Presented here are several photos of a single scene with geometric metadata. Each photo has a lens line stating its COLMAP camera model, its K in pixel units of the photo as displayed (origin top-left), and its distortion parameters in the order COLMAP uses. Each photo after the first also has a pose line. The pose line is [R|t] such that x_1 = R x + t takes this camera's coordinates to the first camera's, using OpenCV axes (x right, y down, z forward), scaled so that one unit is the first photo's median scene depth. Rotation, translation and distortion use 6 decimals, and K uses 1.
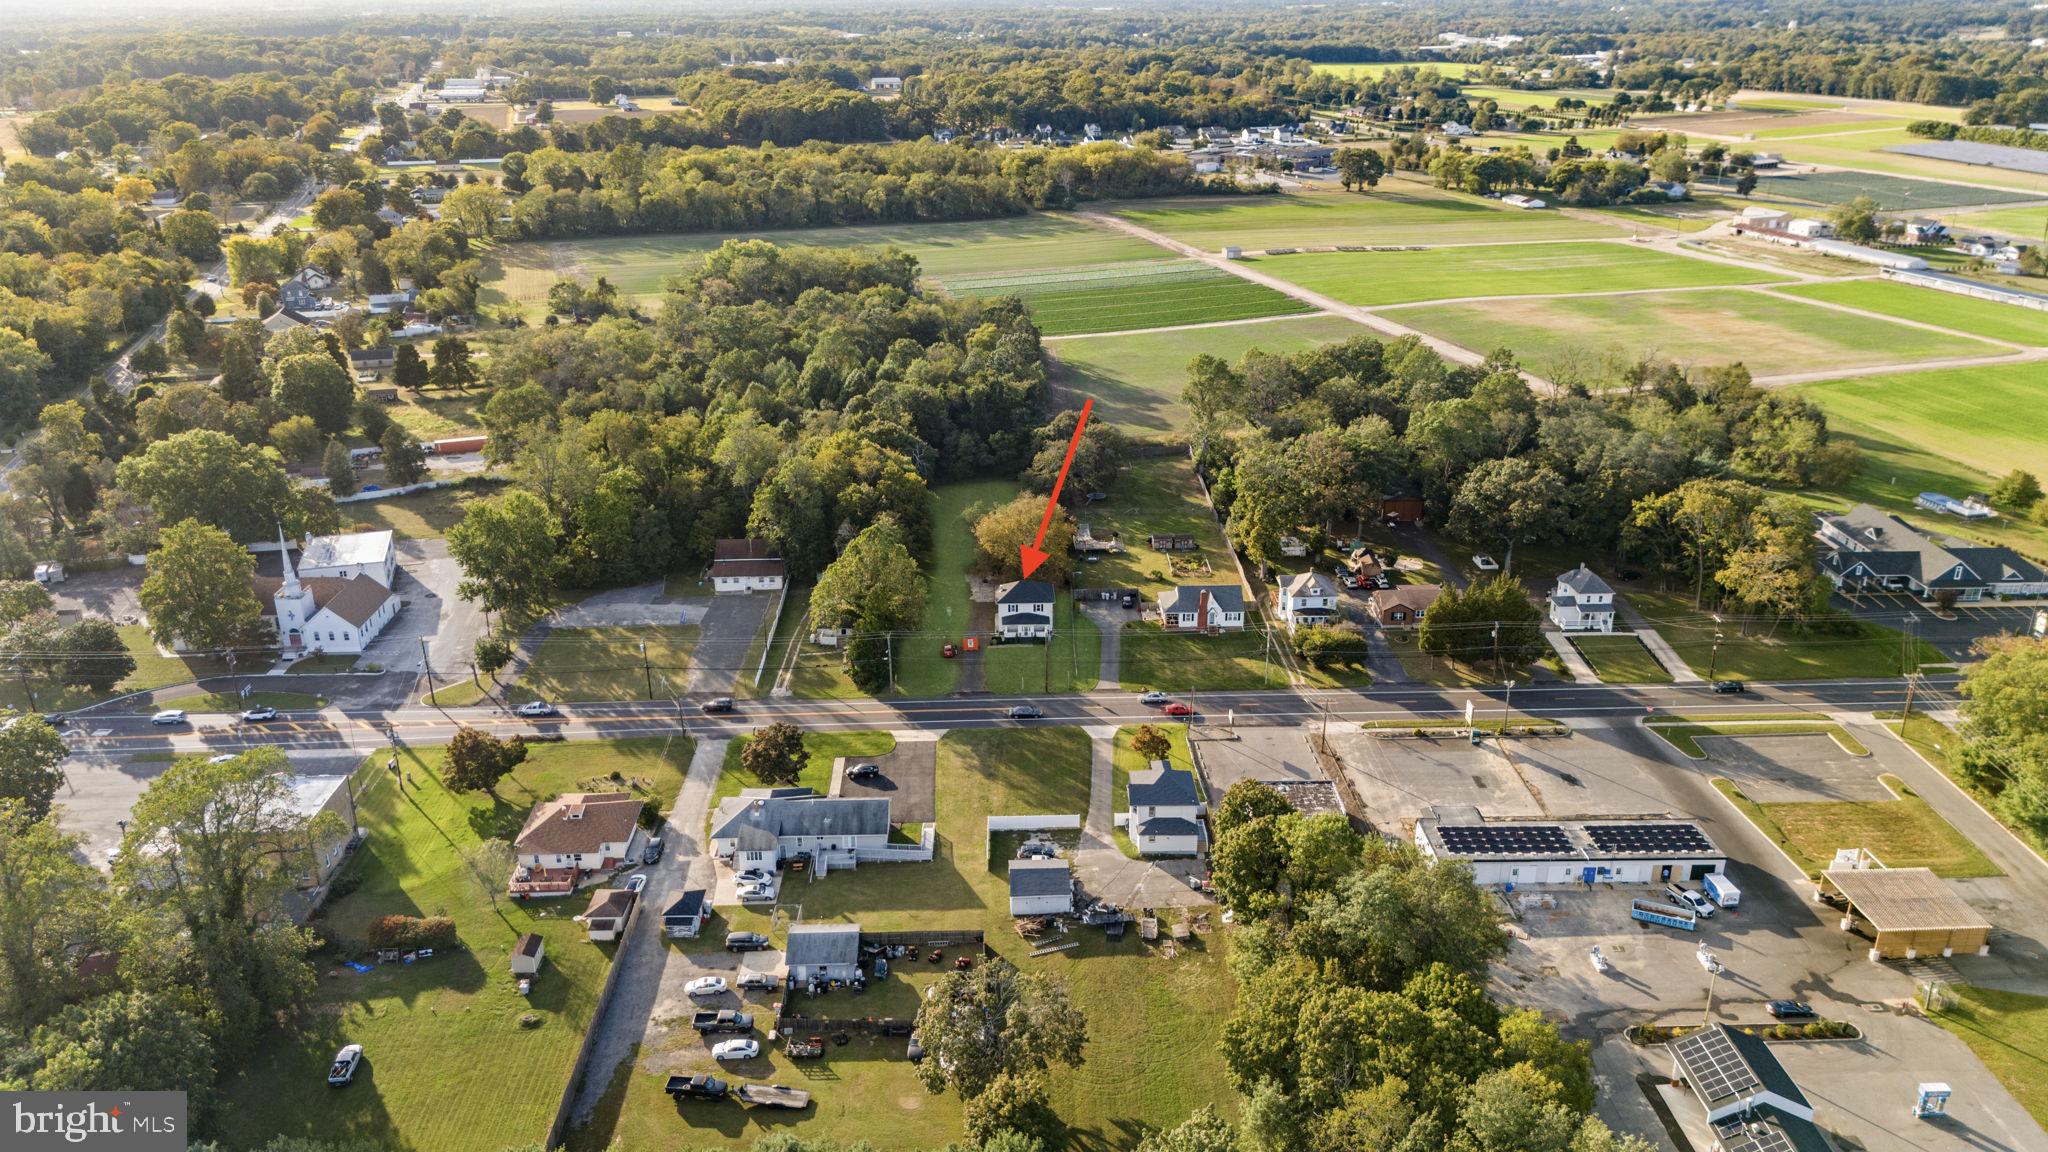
lens RADIAL K [[1501.1, 0, 1024.0], [0, 1501.1, 576.0], [0, 0, 1]] dist [0.070376, -0.060517]
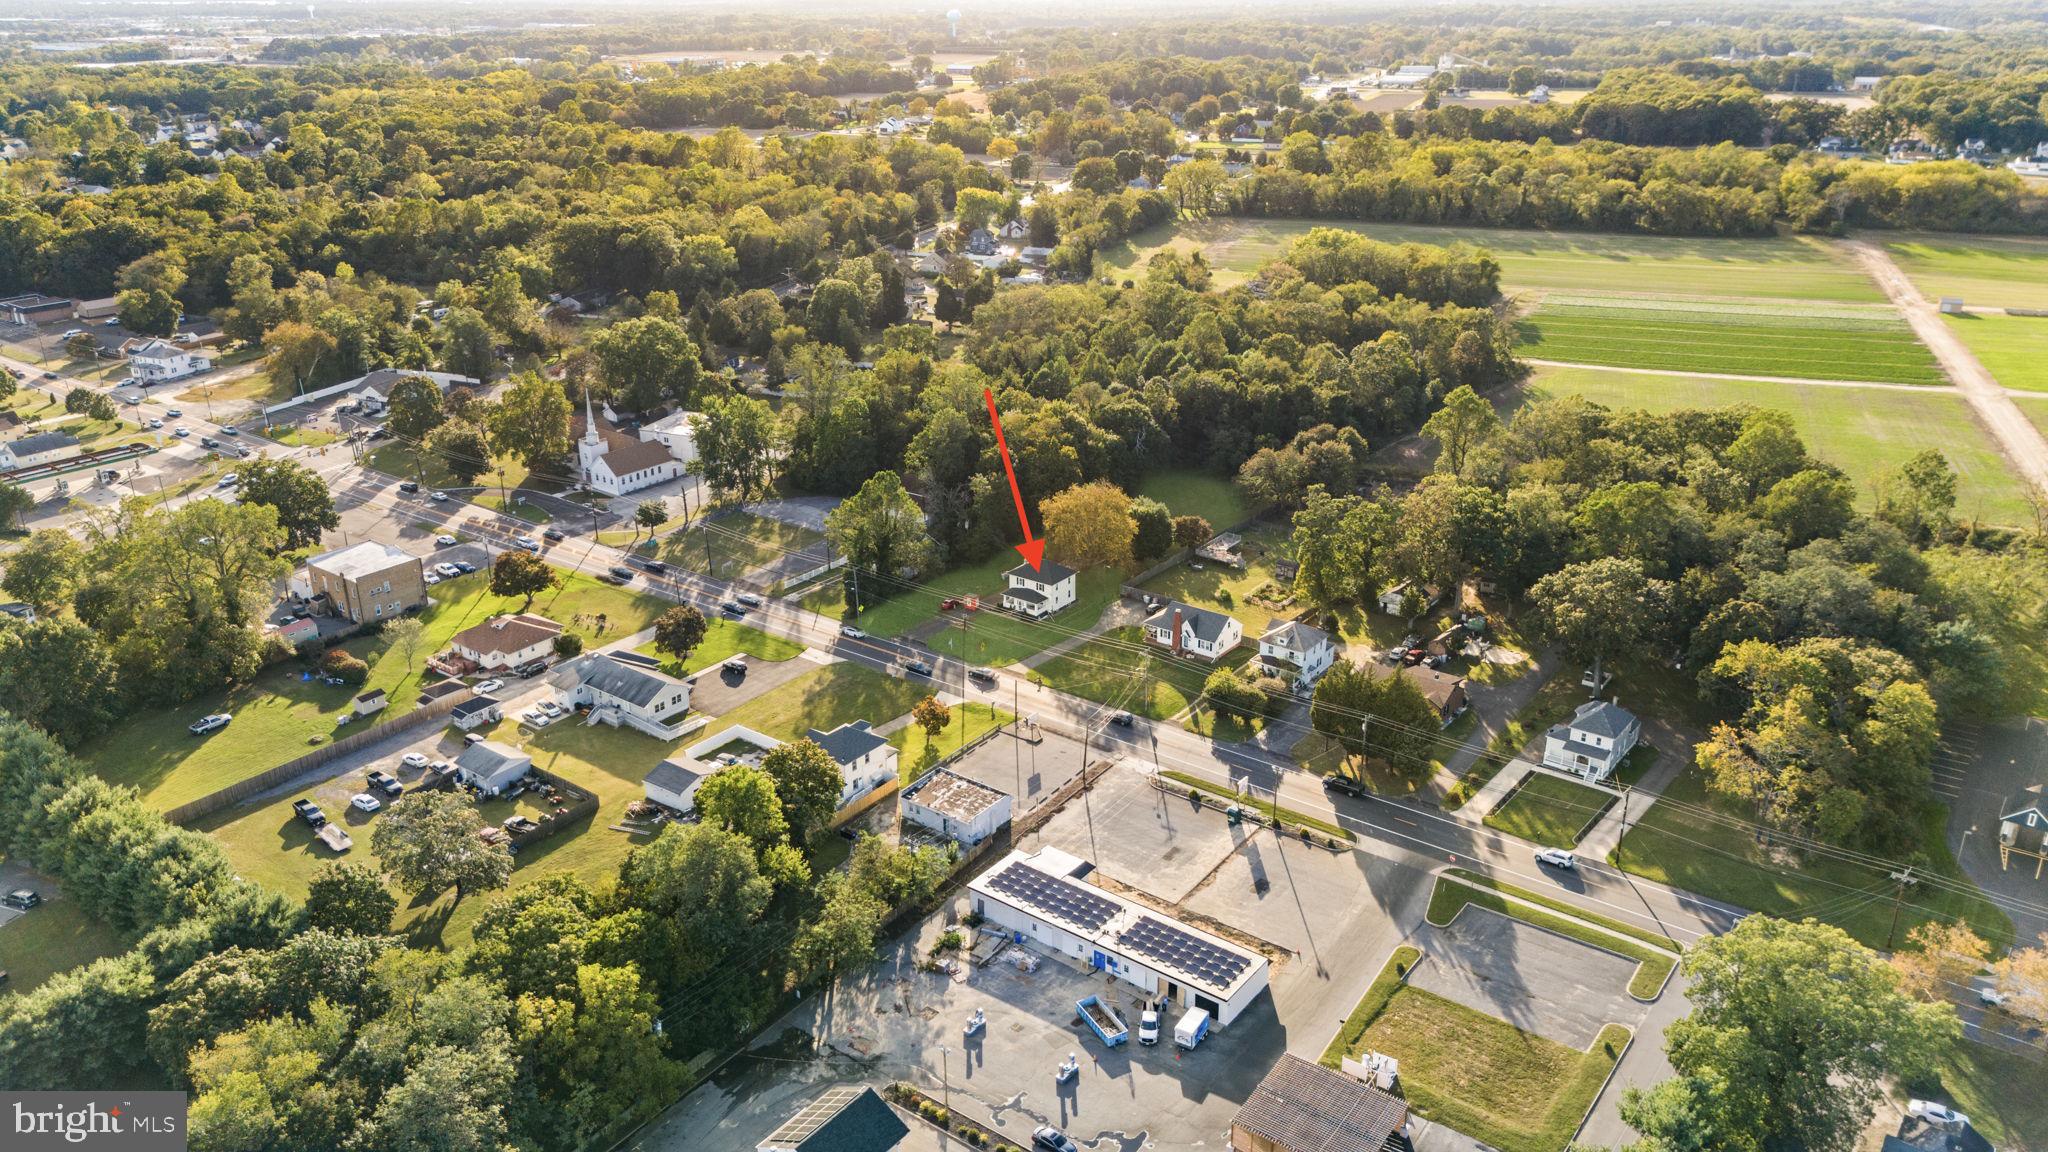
lens RADIAL K [[1501.1, 0, 1024.0], [0, 1501.1, 576.0], [0, 0, 1]] dist [0.070376, -0.060517]
pose [[0.783471, 0.231938, -0.576523, 0.592600], [-0.228594, 0.970255, 0.079688, -0.065333], [0.577857, 0.069357, 0.813186, 0.162755]]
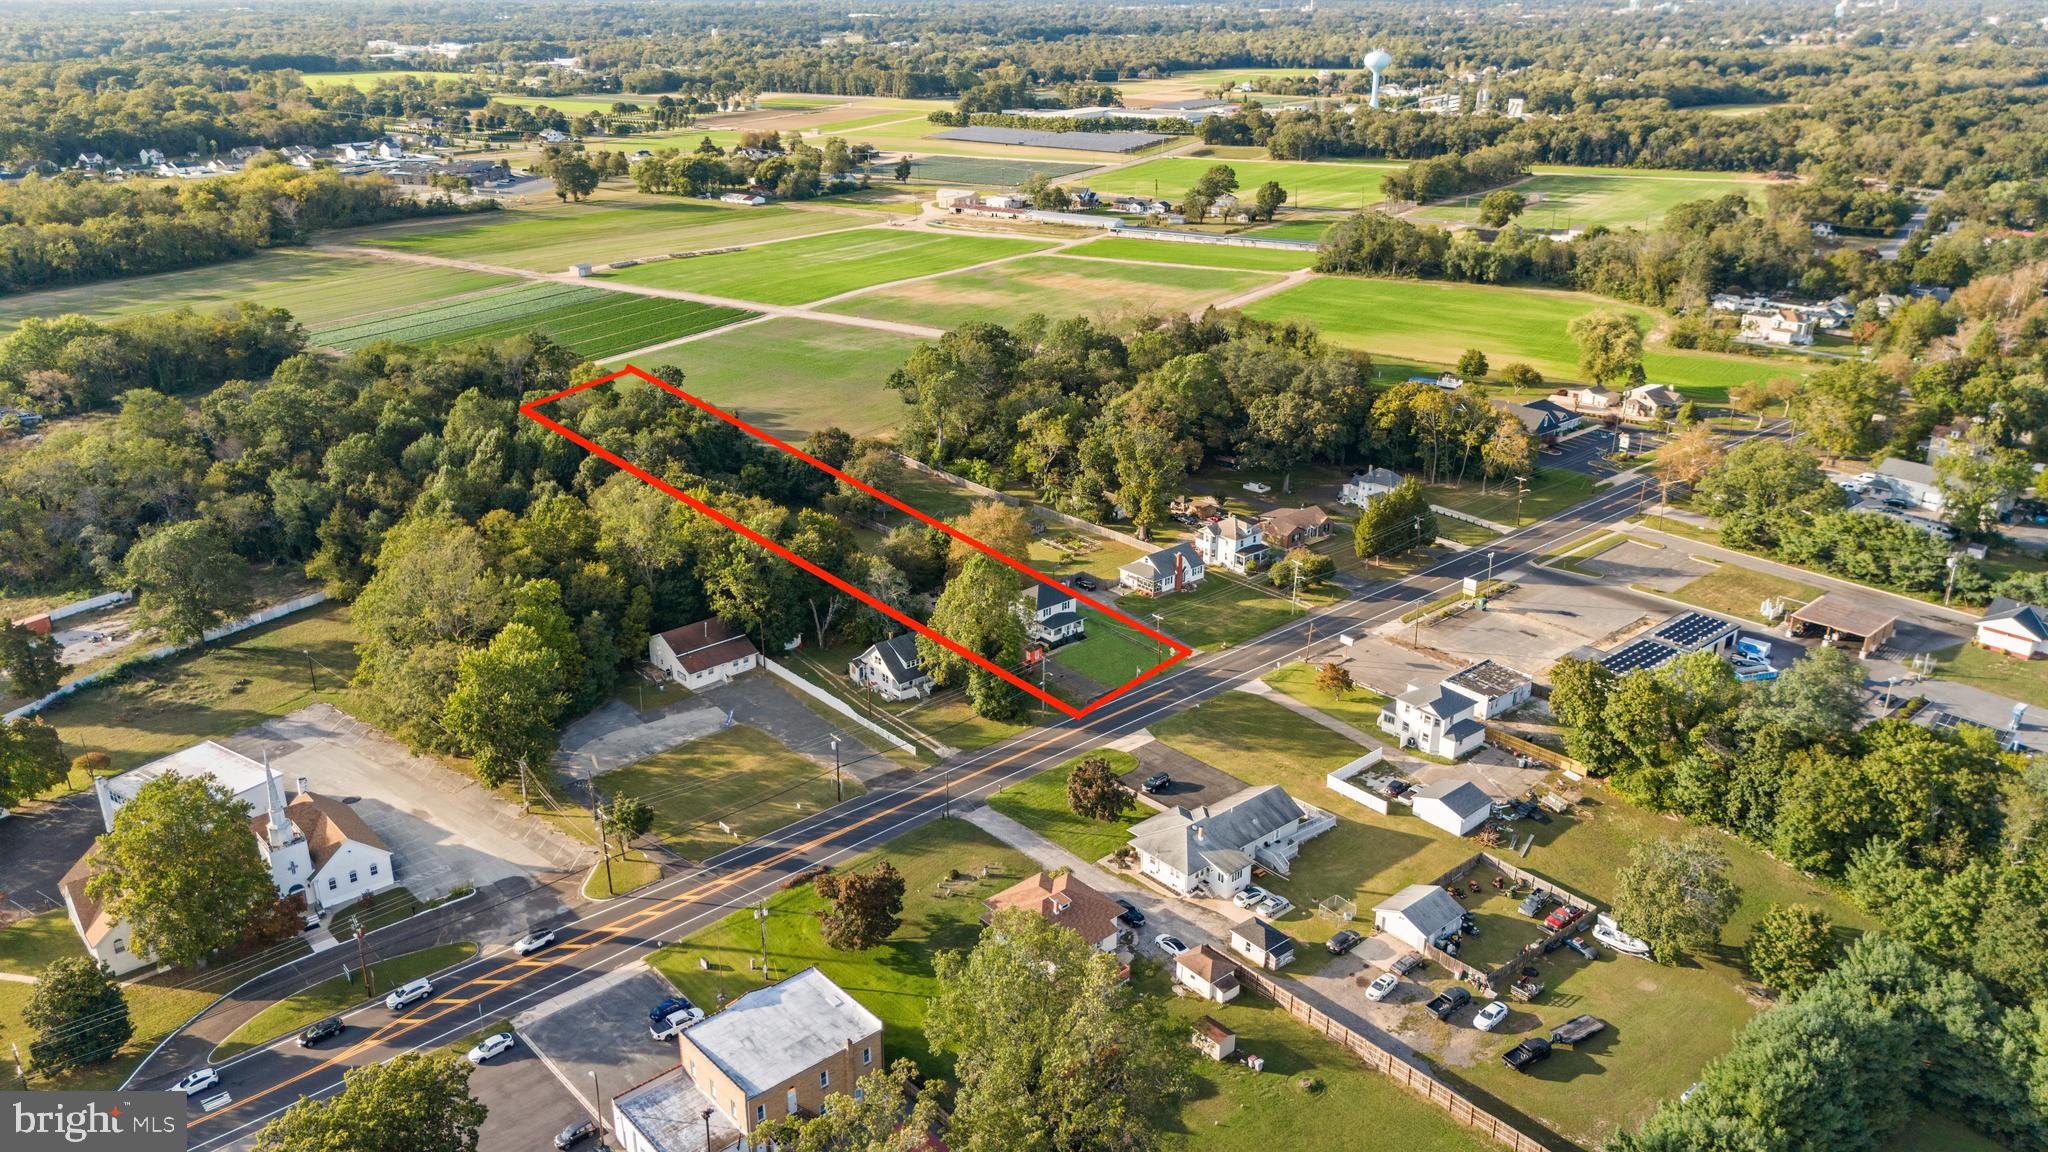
lens RADIAL K [[1501.1, 0, 1024.0], [0, 1501.1, 576.0], [0, 0, 1]] dist [0.070376, -0.060517]
pose [[0.769127, -0.230229, 0.596186, -0.613077], [0.232772, 0.969699, 0.074174, -0.080054], [-0.595198, 0.081726, 0.799413, 0.210694]]
